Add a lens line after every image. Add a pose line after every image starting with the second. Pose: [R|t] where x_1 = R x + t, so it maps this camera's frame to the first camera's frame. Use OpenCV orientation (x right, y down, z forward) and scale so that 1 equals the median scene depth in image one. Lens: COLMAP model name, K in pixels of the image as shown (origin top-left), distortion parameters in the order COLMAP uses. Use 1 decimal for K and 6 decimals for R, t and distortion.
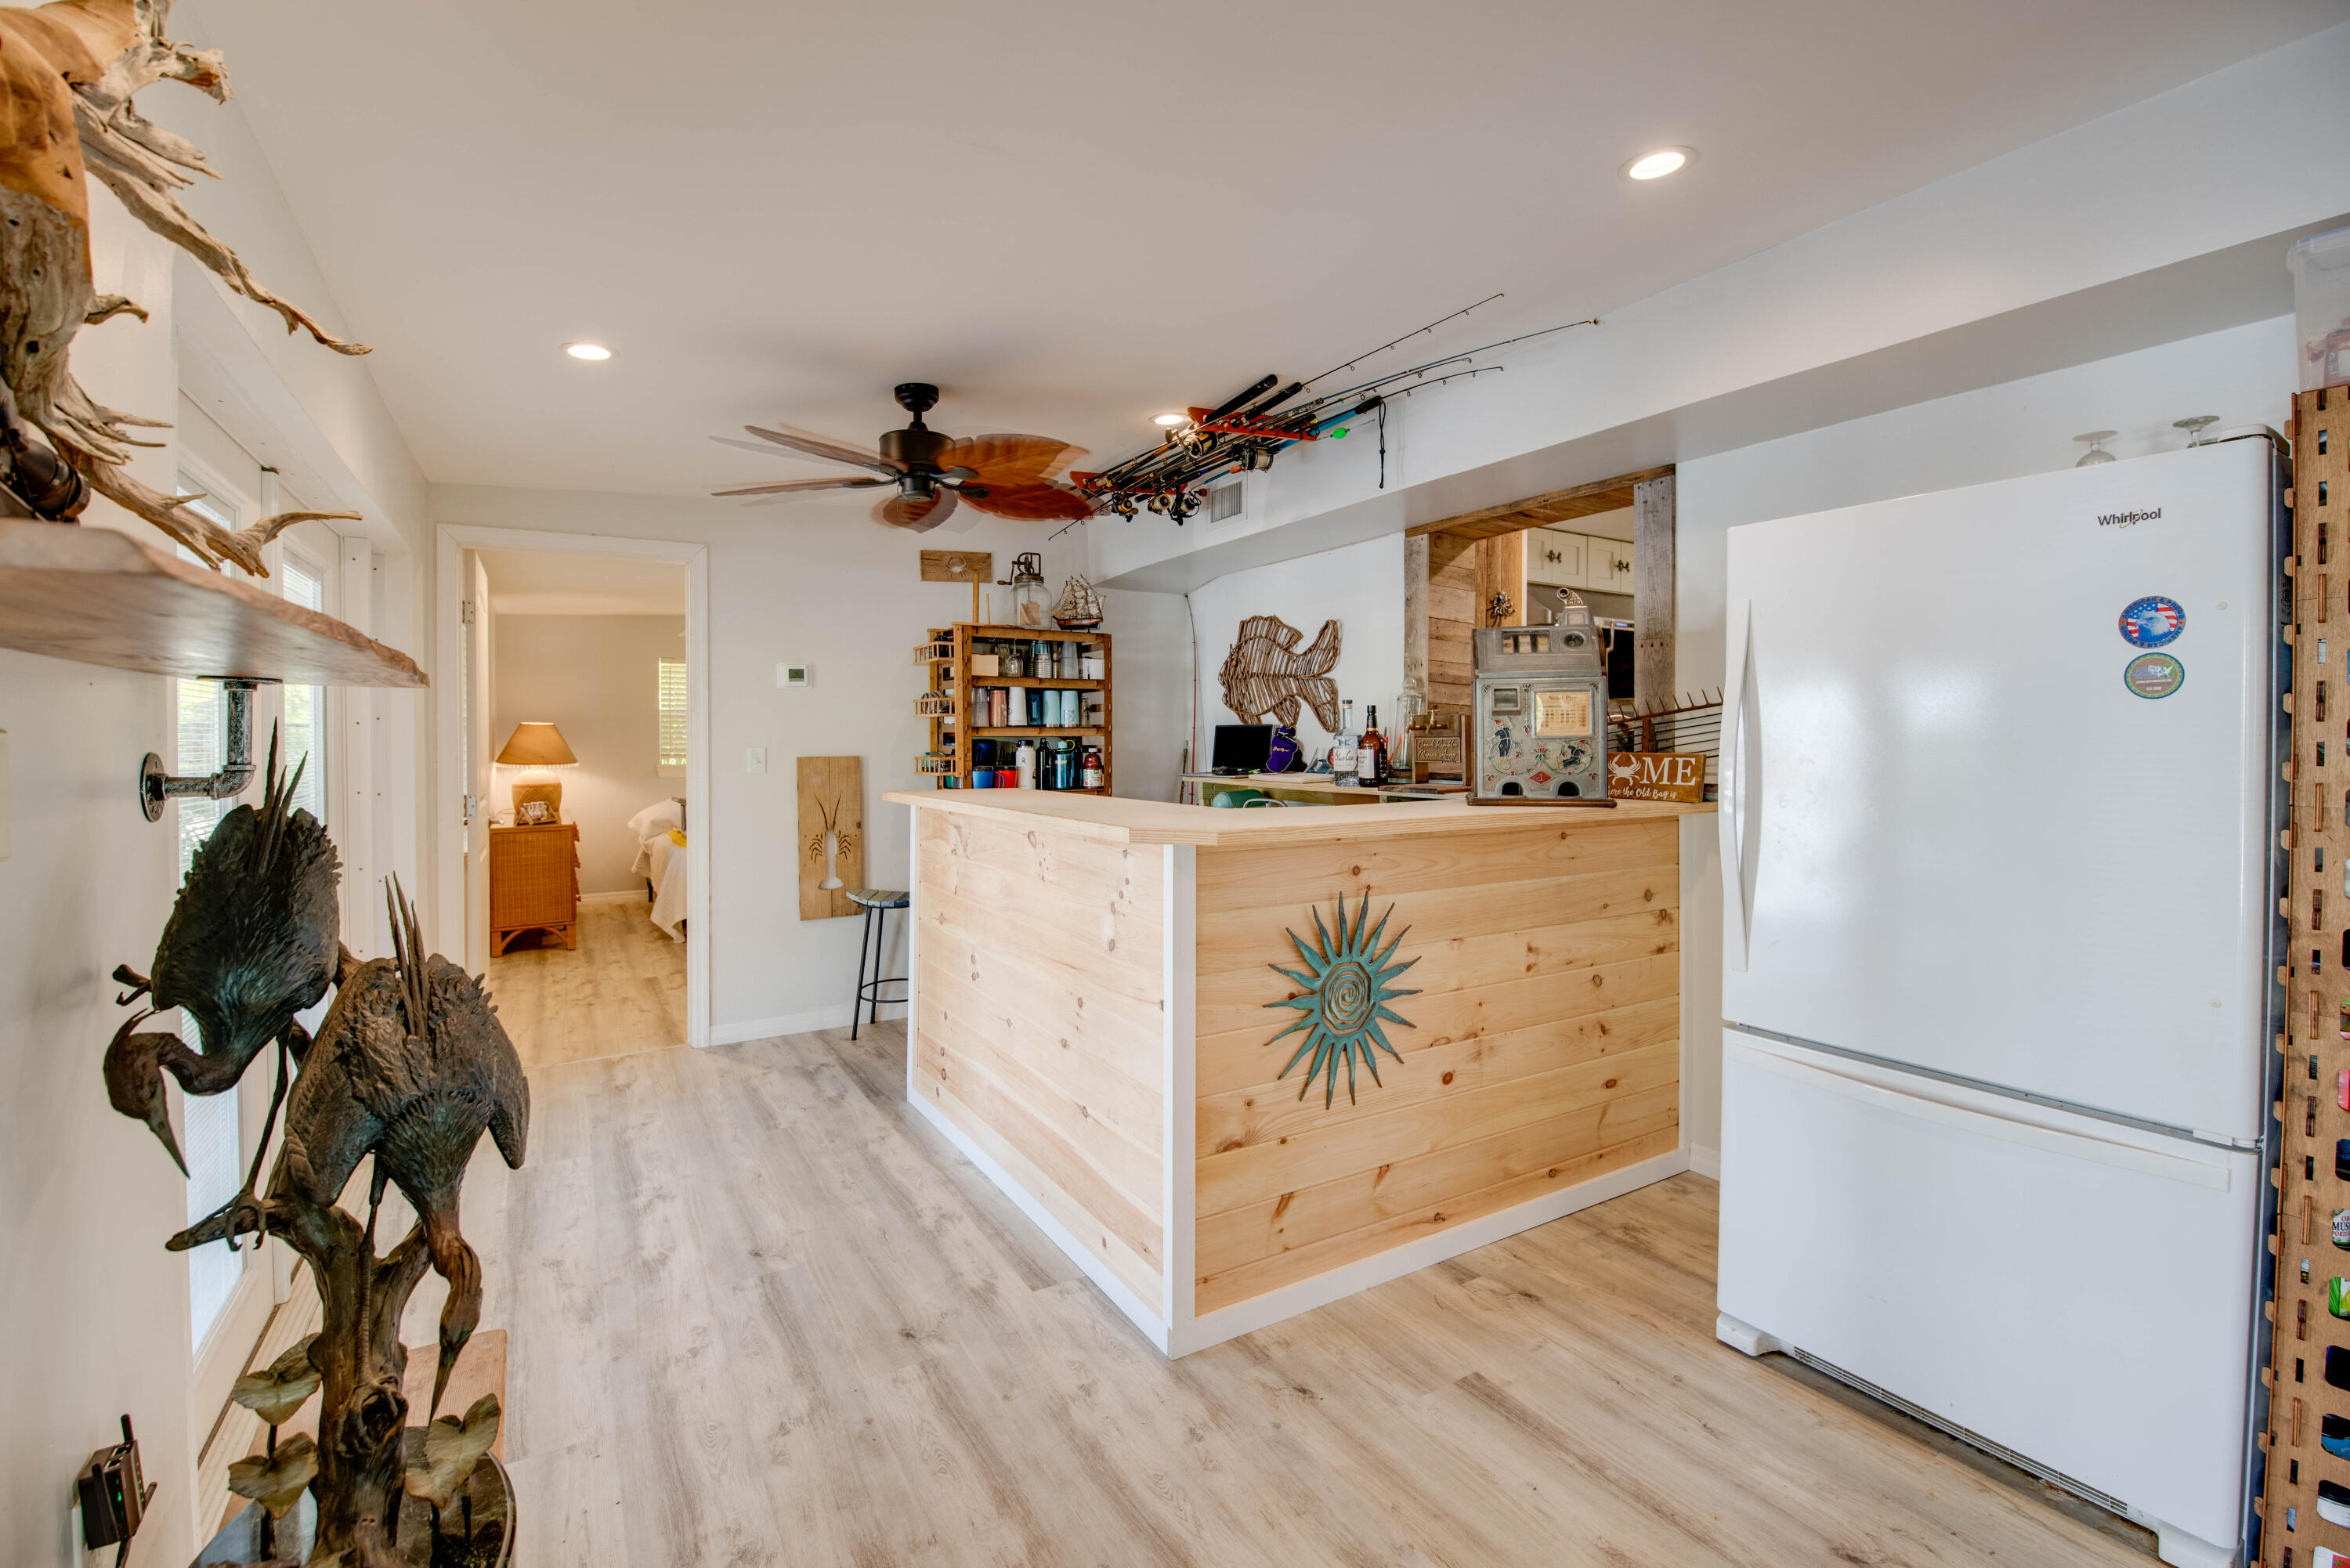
lens RADIAL K [[1026.6, 0, 1178.9], [0, 1026.6, 756.8], [0, 0, 1]] dist [-0.012184, -0.005660]
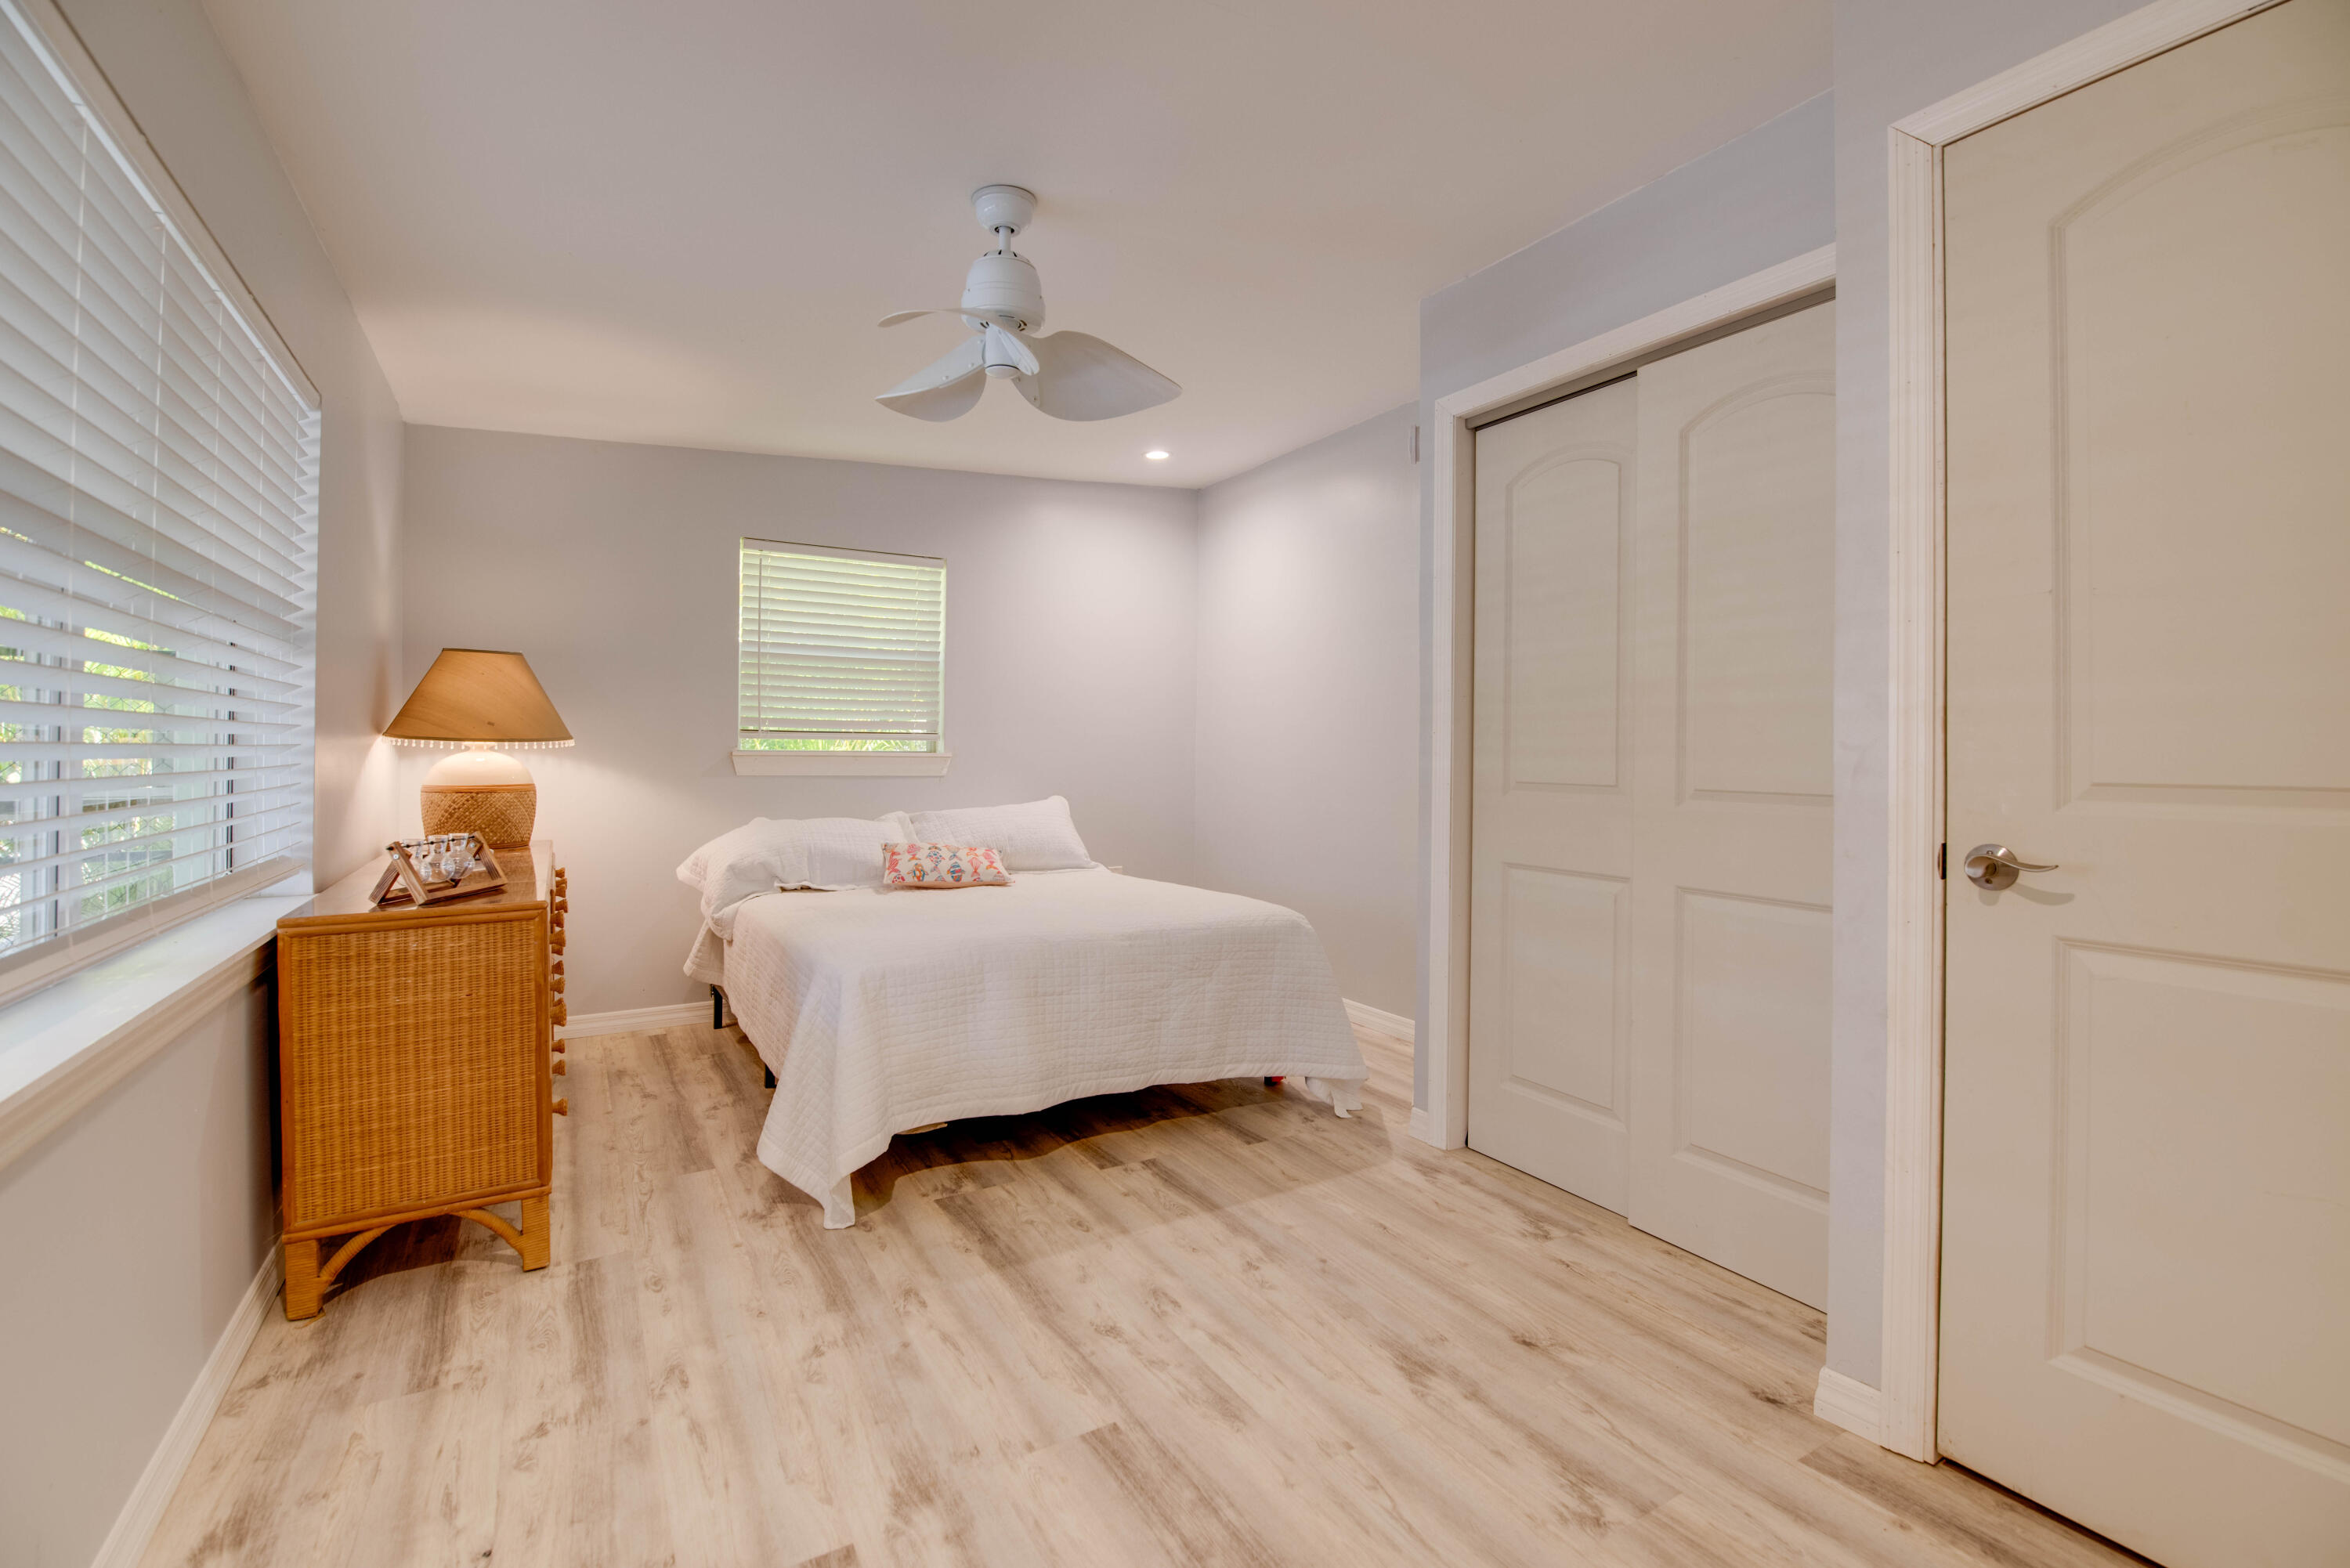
lens RADIAL K [[1026.6, 0, 1198.4], [0, 1026.6, 777.4], [0, 0, 1]] dist [-0.012184, -0.005660]
pose [[0.999914, 0.013102, 0.000715, -0.737059], [-0.013112, 0.999807, 0.014642, 0.029540], [-0.000523, -0.014651, 0.999893, 1.300813]]
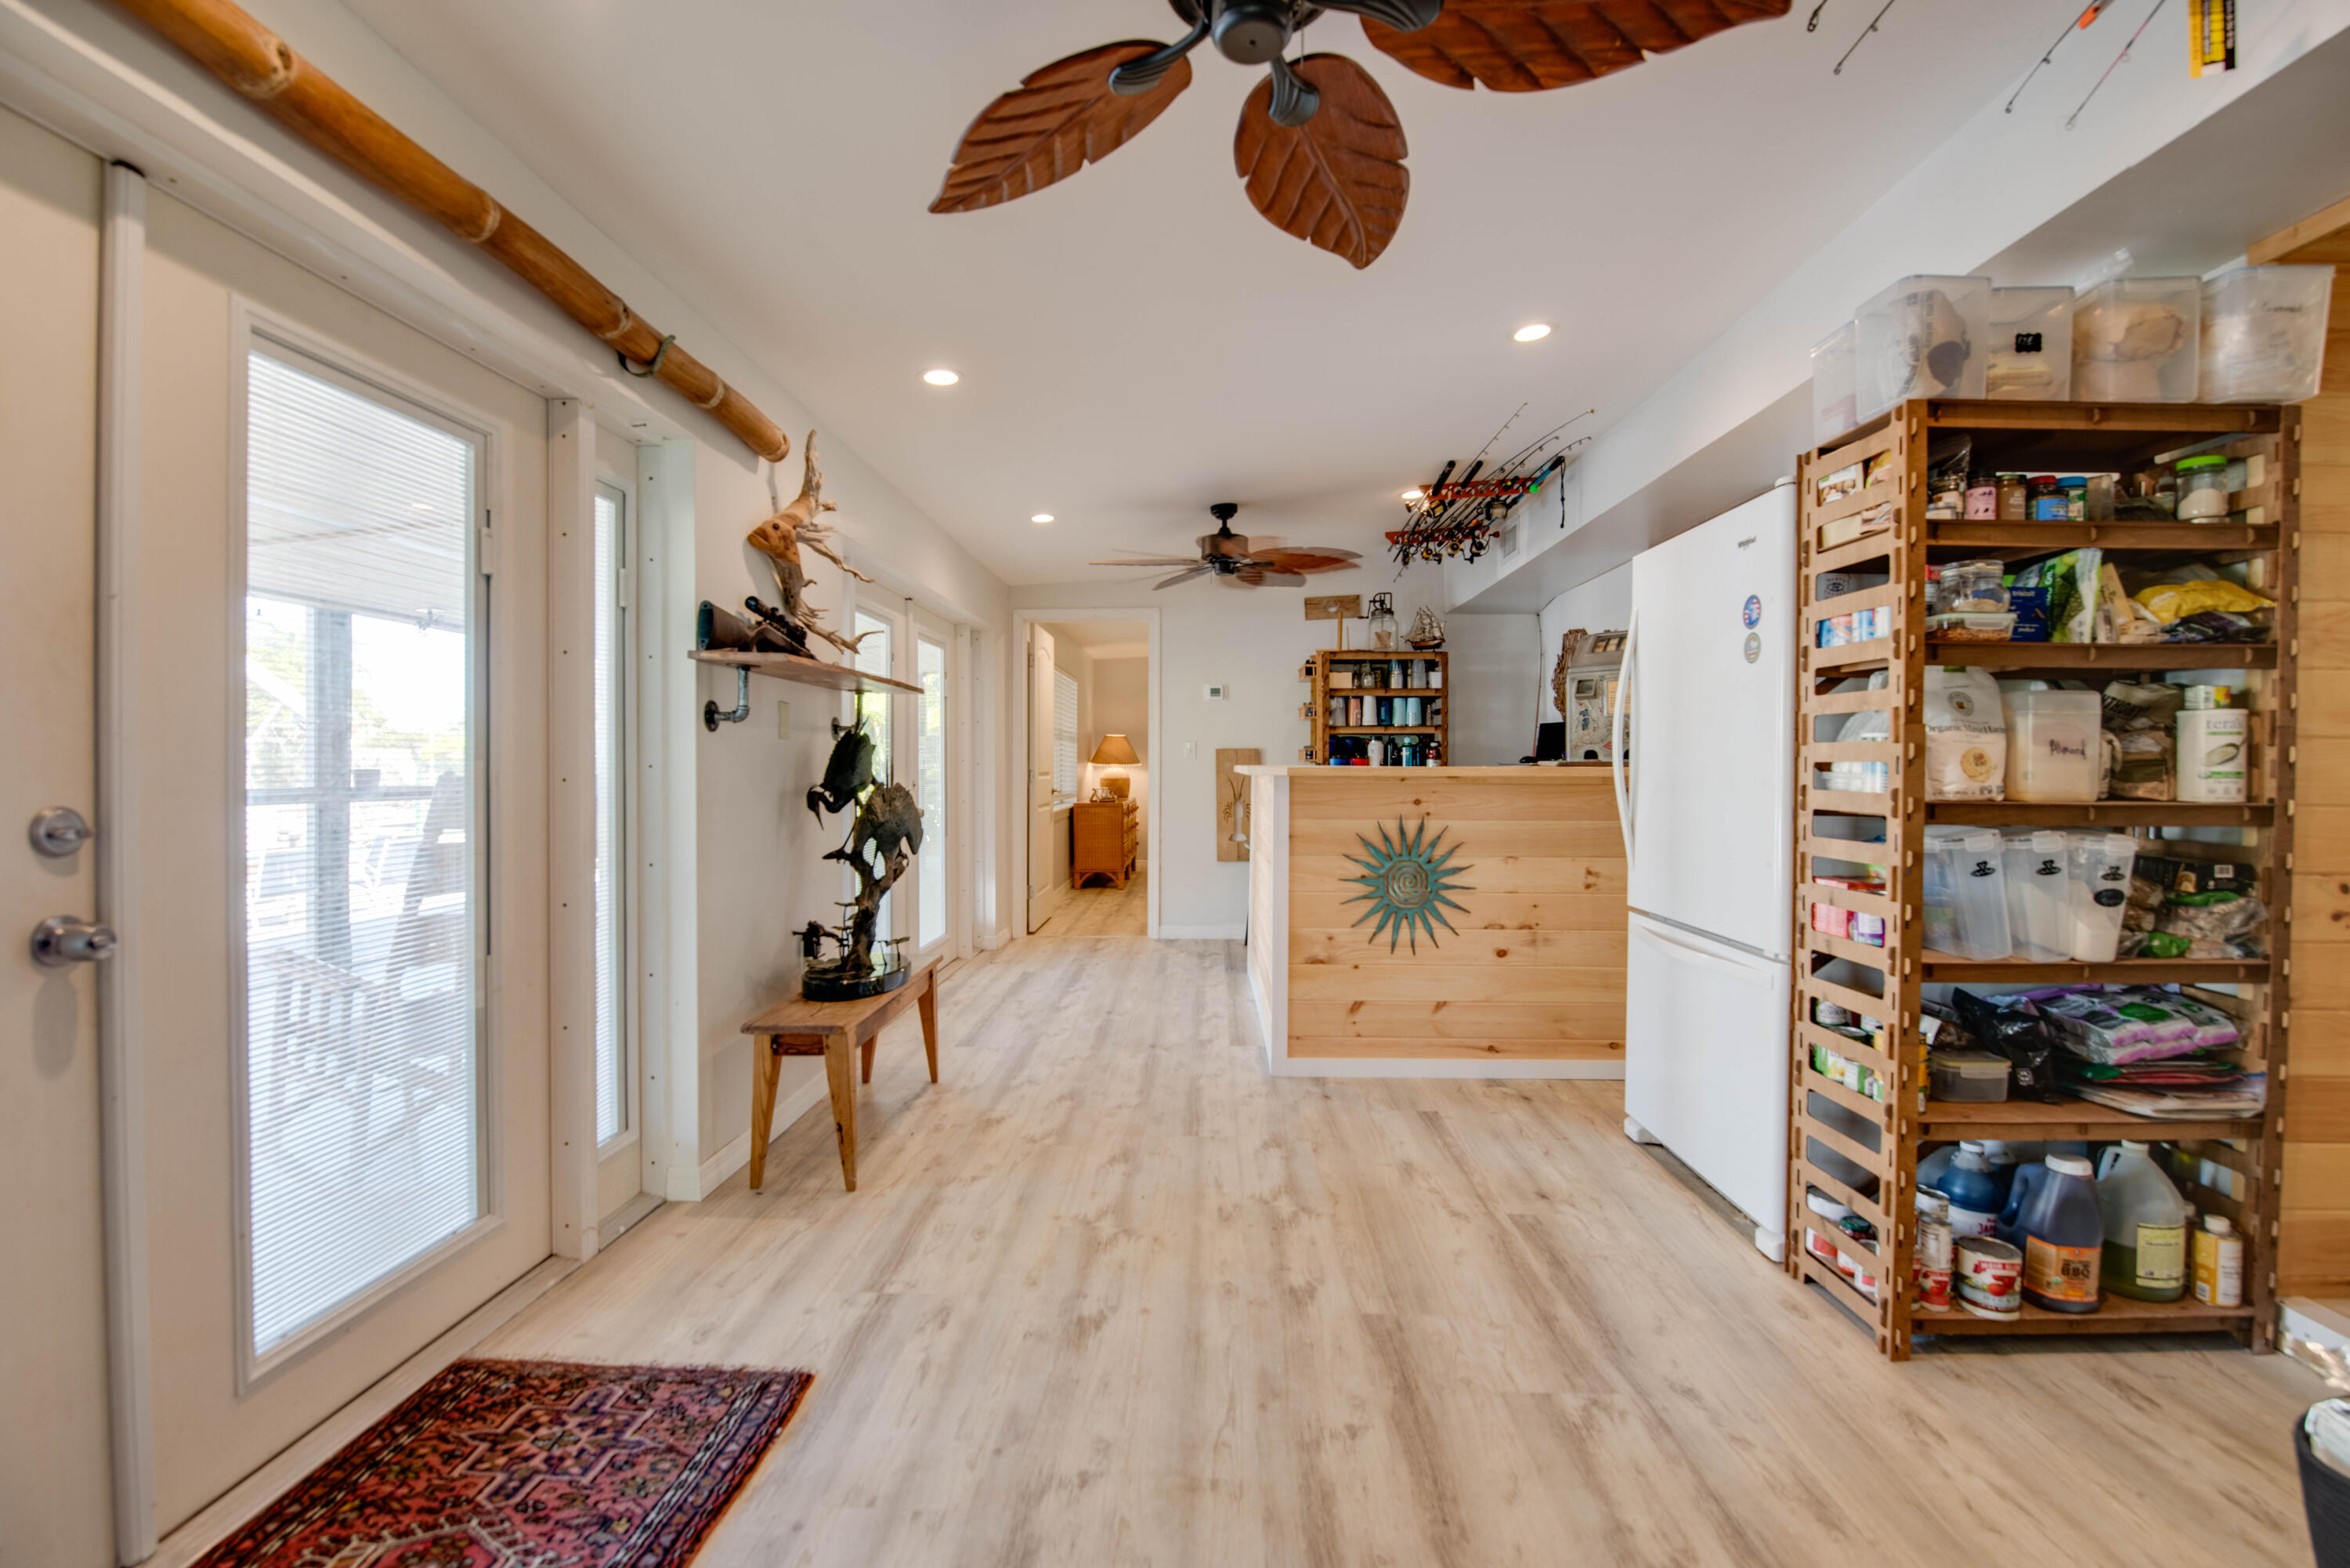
lens RADIAL K [[1026.6, 0, 1198.6], [0, 1026.6, 790.4], [0, 0, 1]] dist [-0.012184, -0.005660]
pose [[0.849363, 0.016020, -0.527566, 0.525881], [-0.011458, 0.999863, 0.011915, 0.059419], [0.527684, -0.004076, 0.849431, -0.351988]]
